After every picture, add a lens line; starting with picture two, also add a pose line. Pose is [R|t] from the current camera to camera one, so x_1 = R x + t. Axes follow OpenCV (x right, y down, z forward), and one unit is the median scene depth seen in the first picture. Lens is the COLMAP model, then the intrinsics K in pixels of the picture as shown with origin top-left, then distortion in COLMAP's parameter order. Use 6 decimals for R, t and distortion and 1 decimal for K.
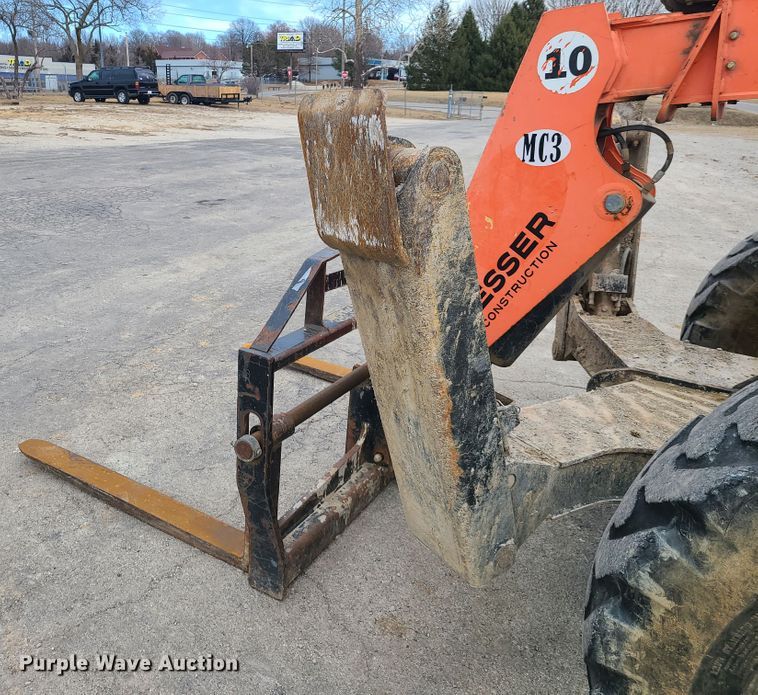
lens RADIAL K [[687.9, 0, 311.1], [0, 687.9, 347.3], [0, 0, 1]] dist [0.048957, -0.033994]
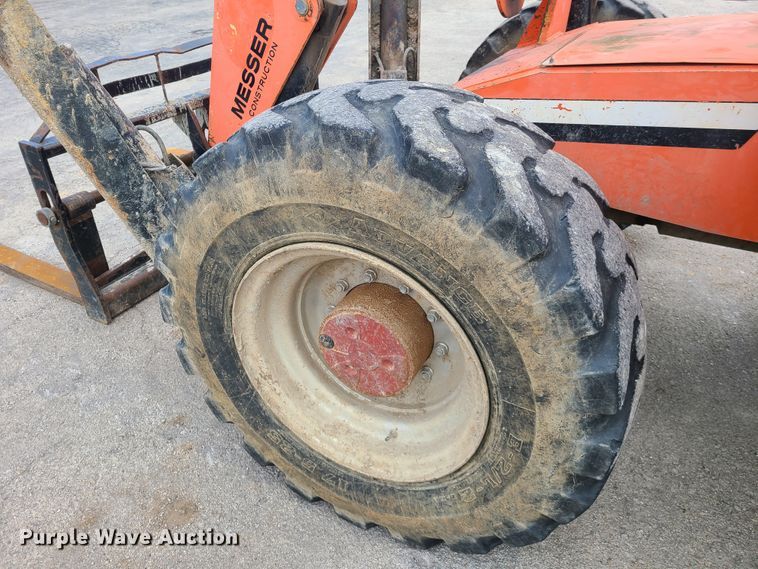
lens RADIAL K [[562.0, 0, 384.9], [0, 562.0, 286.1], [0, 0, 1]] dist [0.035690, -0.006639]
pose [[0.997051, -0.073169, 0.023161, 0.488199], [0.066293, 0.973135, 0.220483, 0.069064], [-0.038671, -0.218297, 0.975116, -0.133316]]
